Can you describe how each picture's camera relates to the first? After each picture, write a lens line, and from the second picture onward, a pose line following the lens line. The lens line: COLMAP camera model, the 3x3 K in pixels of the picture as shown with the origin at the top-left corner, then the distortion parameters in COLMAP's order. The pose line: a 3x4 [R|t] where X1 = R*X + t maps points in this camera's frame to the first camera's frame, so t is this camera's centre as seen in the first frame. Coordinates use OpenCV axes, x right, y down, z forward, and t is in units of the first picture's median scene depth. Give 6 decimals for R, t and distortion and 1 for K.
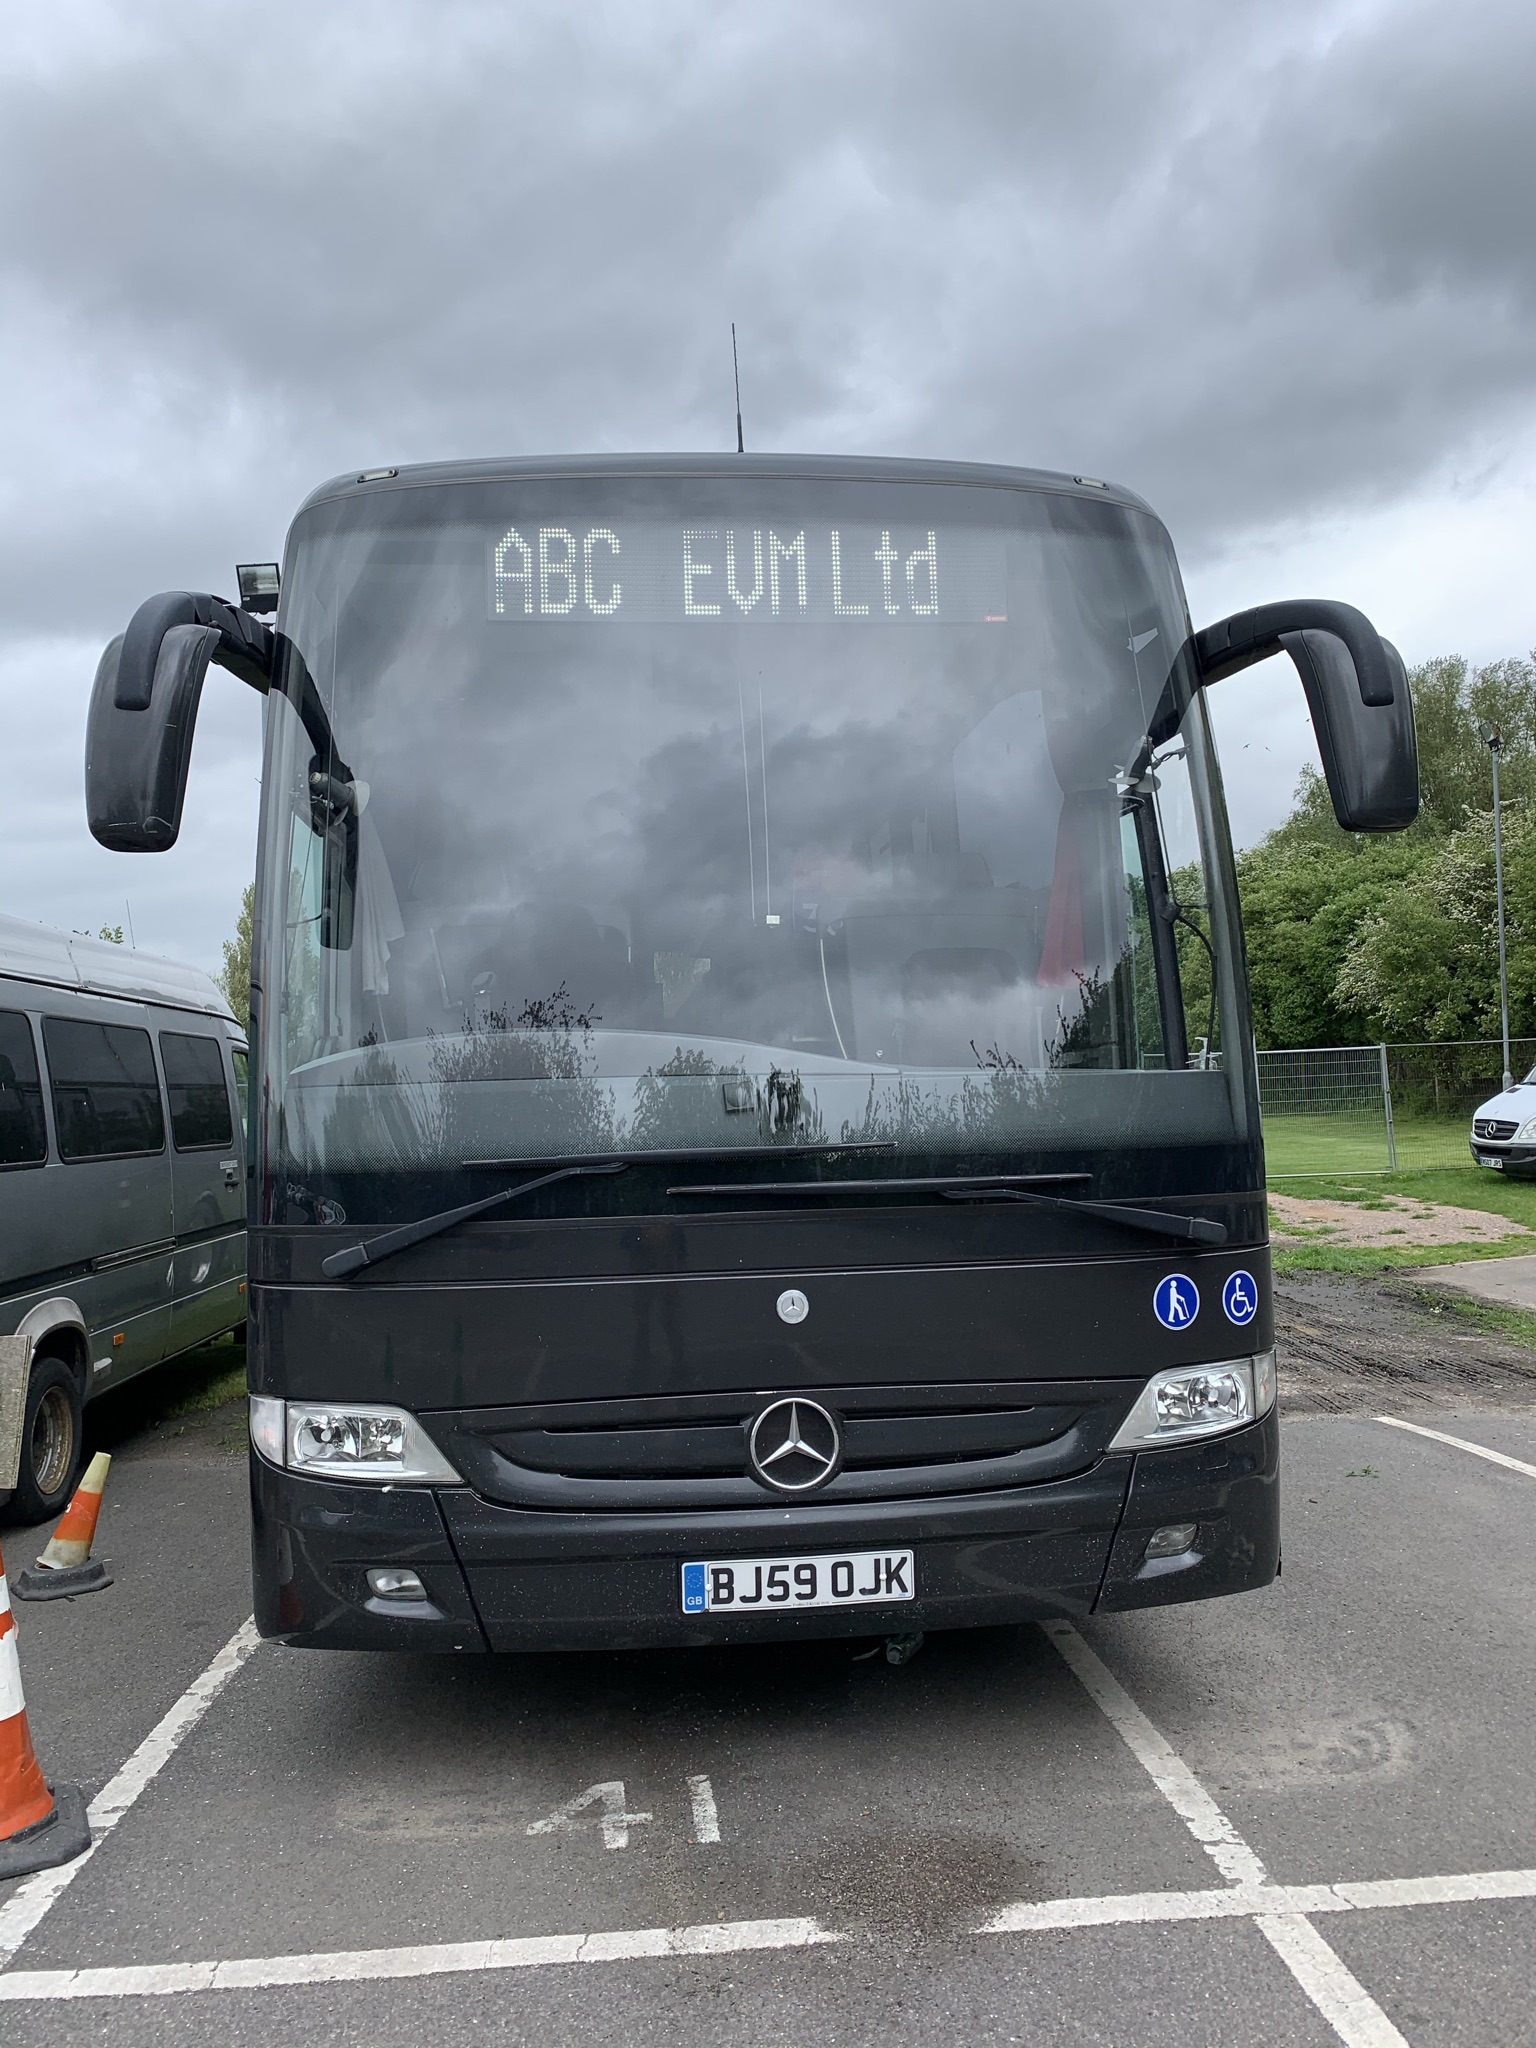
lens RADIAL K [[1525.1, 0, 768.0], [0, 1525.1, 1024.0], [0, 0, 1]] dist [0.007803, -0.005152]
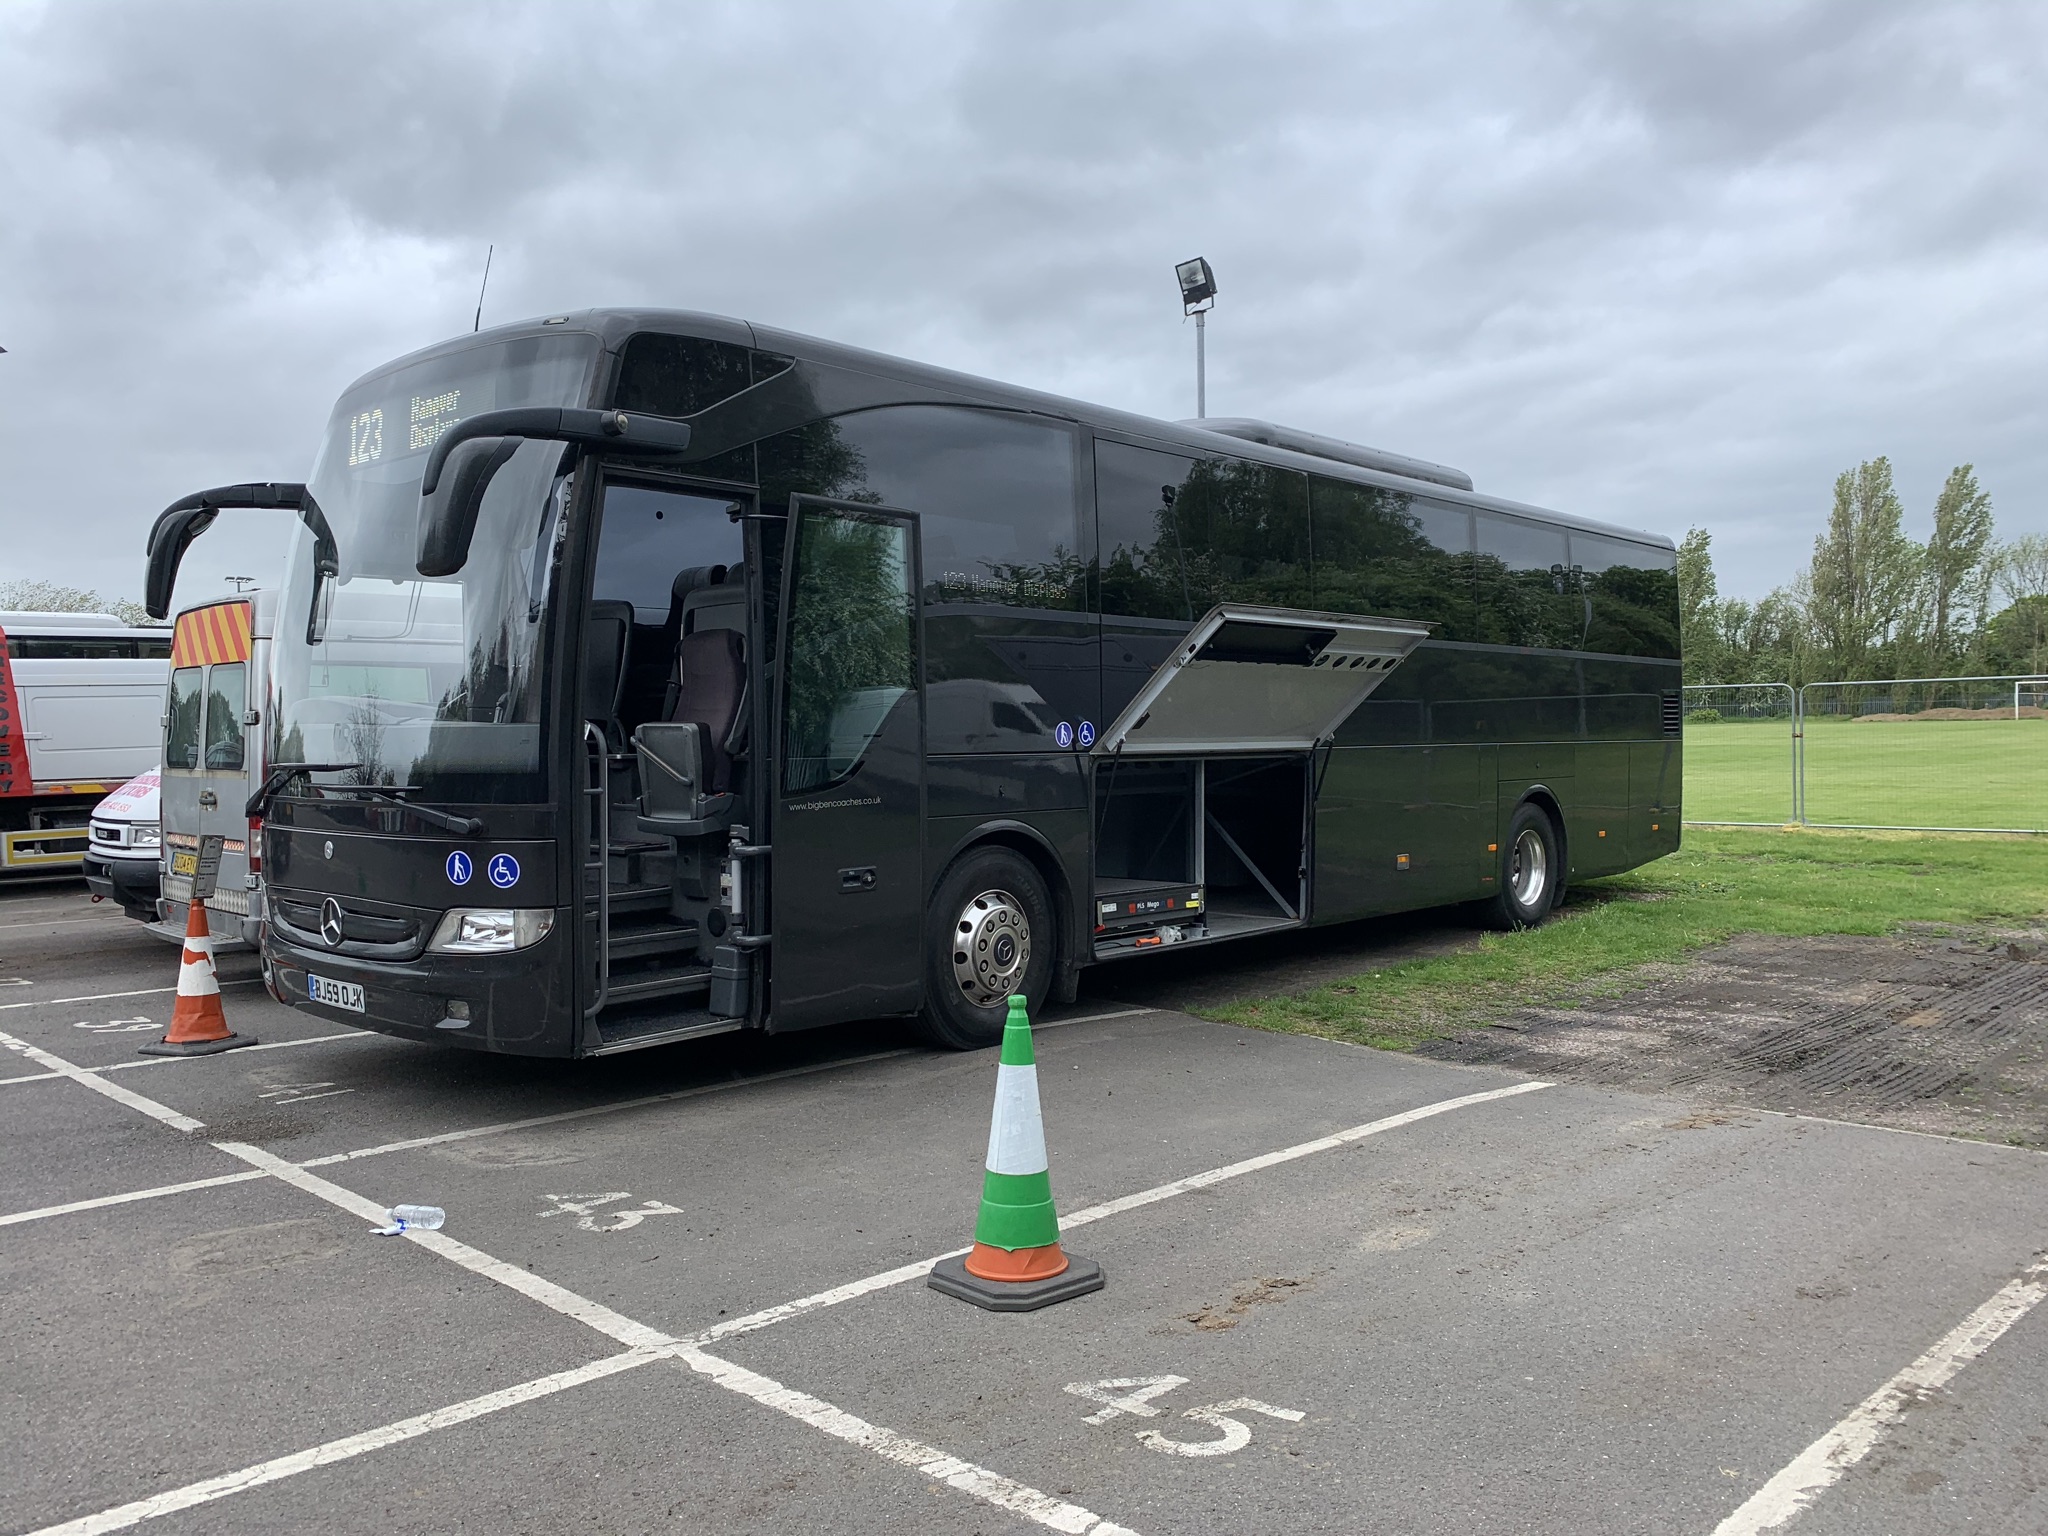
lens RADIAL K [[1562.0, 0, 1072.2], [0, 1562.0, 804.3], [0, 0, 1]] dist [0.088186, -0.214617]
pose [[0.675471, 0.053265, -0.735460, 1.976552], [0.031872, 0.994347, 0.101288, -0.036209], [0.736698, -0.091858, 0.669954, 0.365111]]
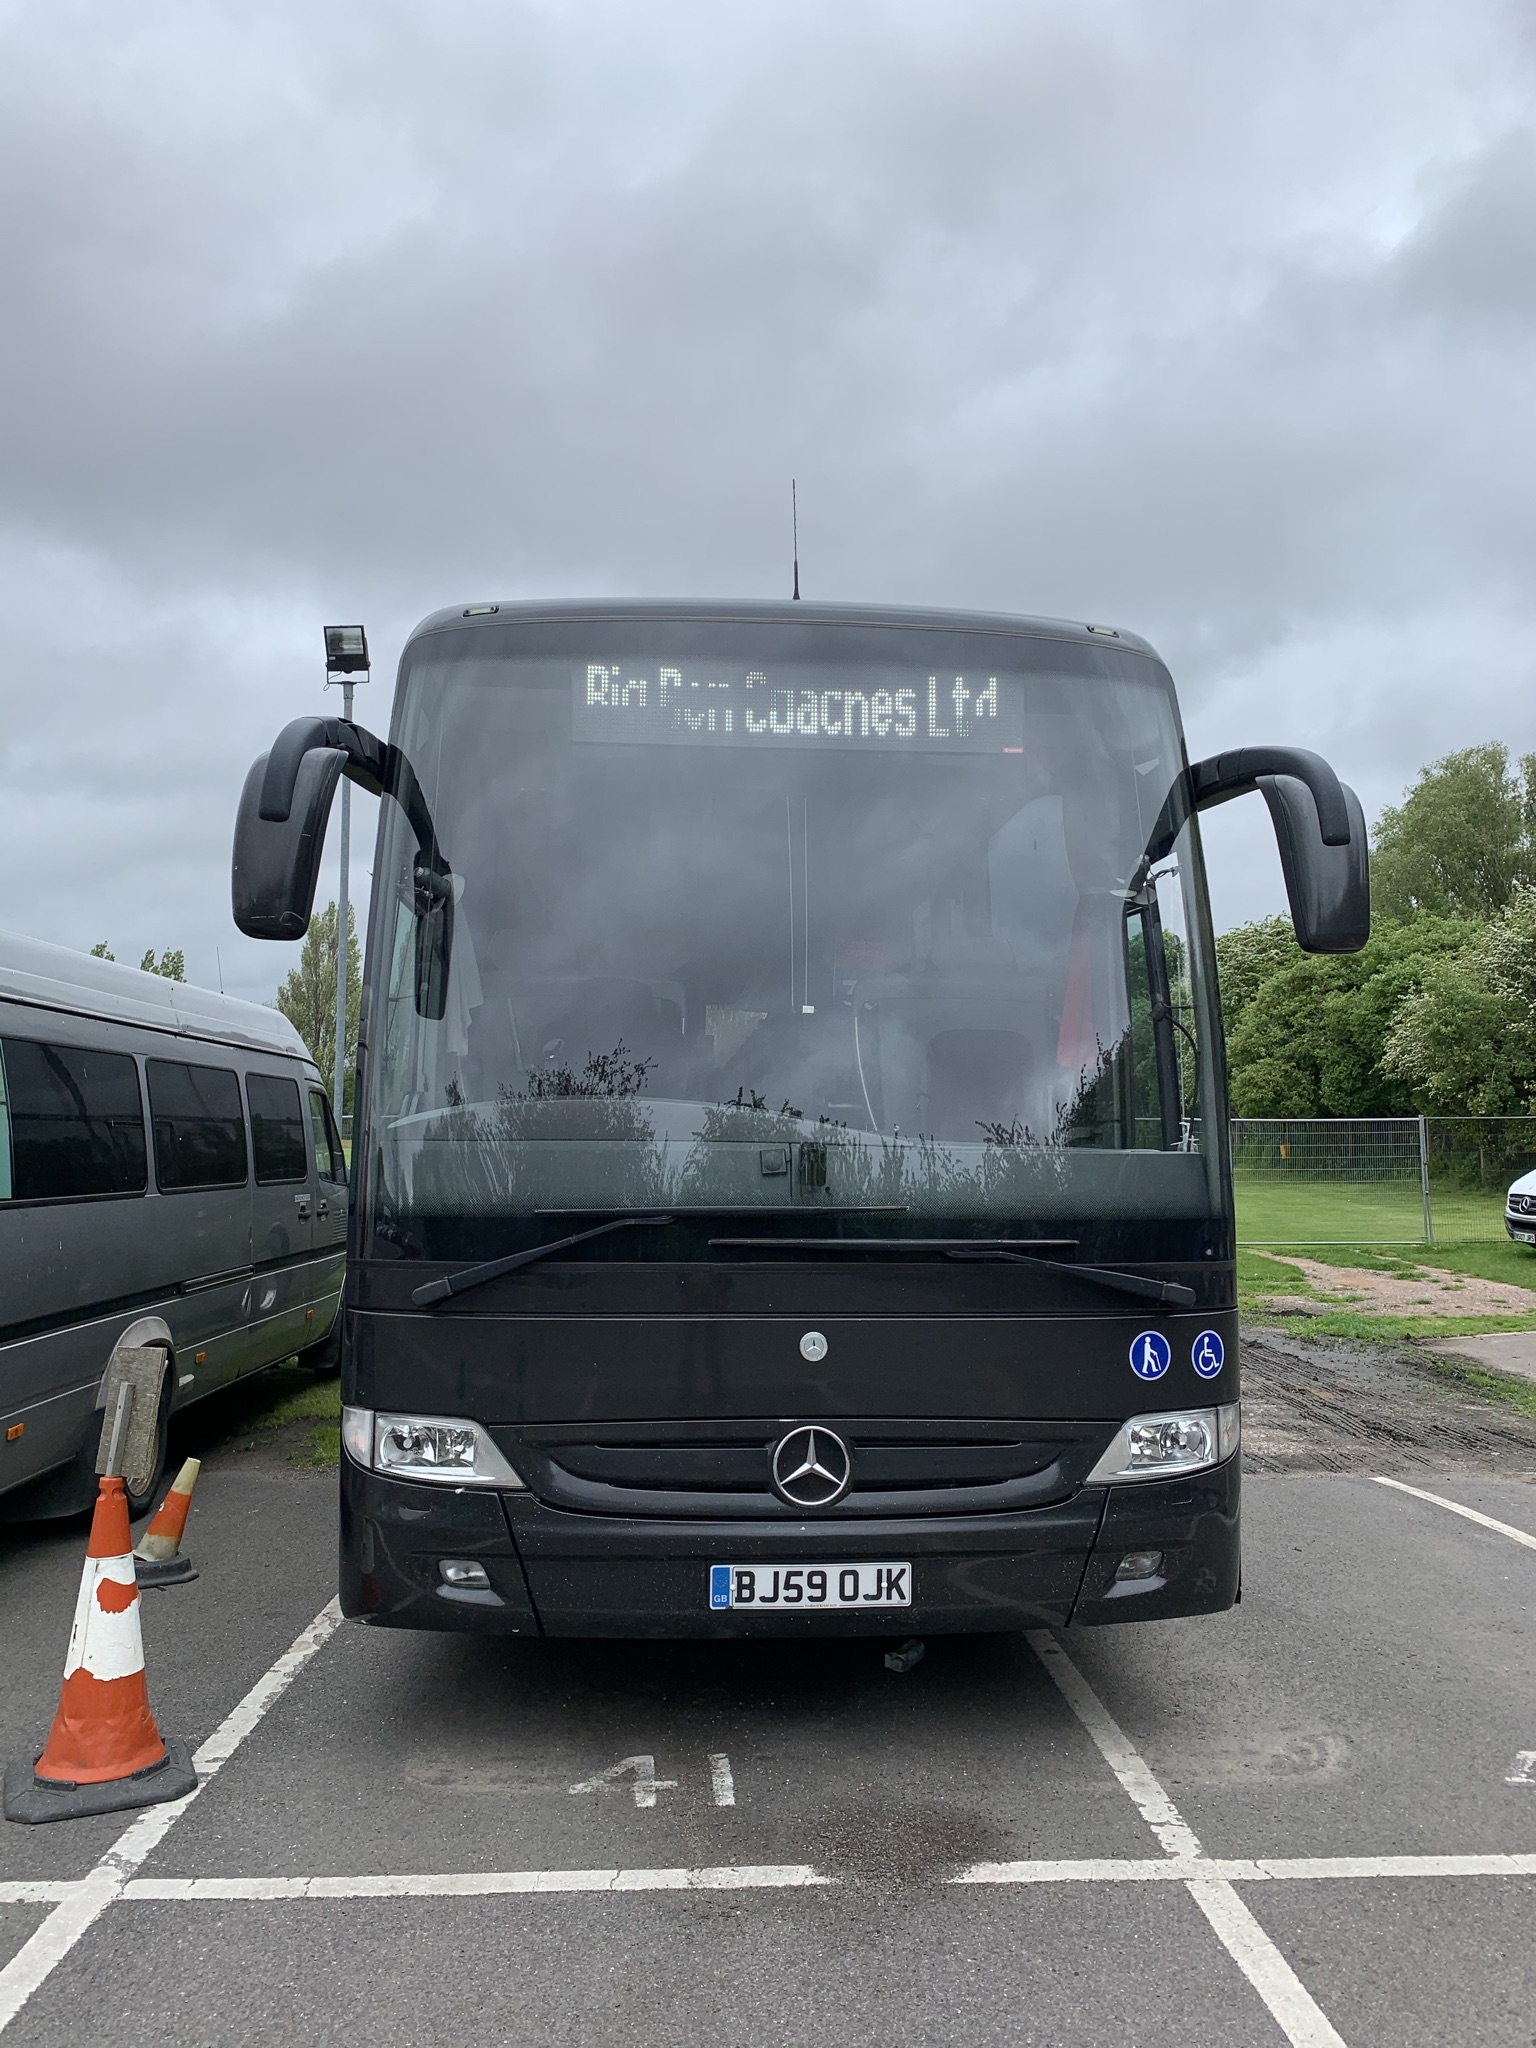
lens RADIAL K [[1549.3, 0, 791.8], [0, 1549.3, 1029.8], [0, 0, 1]] dist [0.005861, -0.002079]
pose [[0.999234, 0.033741, -0.019842, 0.014057], [-0.034202, 0.999142, -0.023349, -0.026317], [0.019037, 0.024009, 0.999530, -0.176312]]
